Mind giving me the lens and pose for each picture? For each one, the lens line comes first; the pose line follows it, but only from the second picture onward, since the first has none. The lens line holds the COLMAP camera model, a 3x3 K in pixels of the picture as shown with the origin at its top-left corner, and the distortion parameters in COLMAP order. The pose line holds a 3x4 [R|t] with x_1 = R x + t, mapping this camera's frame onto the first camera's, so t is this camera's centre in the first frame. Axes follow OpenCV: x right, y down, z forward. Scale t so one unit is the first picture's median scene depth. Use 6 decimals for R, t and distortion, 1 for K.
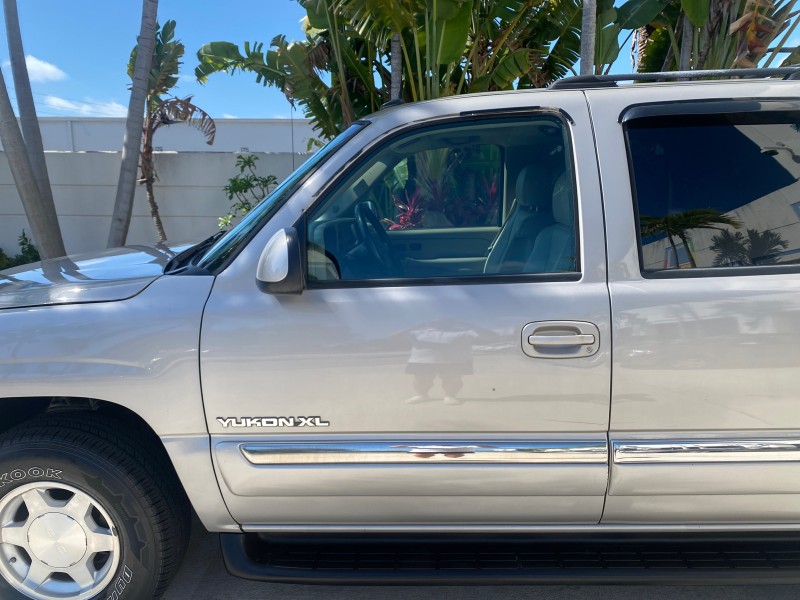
lens RADIAL K [[607.1, 0, 399.8], [0, 607.1, 289.1], [0, 0, 1]] dist [-0.000745, -0.012339]
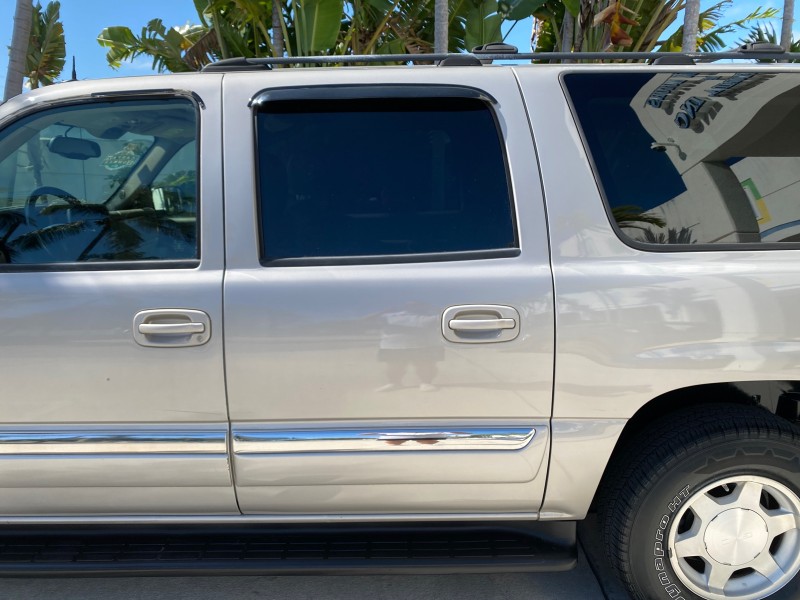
lens RADIAL K [[602.9, 0, 400.0], [0, 602.9, 284.2], [0, 0, 1]] dist [-0.006349, -0.005752]
pose [[0.999287, 0.003230, 0.037624, 0.482168], [-0.003648, 0.999932, 0.011062, 0.000054], [-0.037585, -0.011191, 0.999231, 0.013820]]
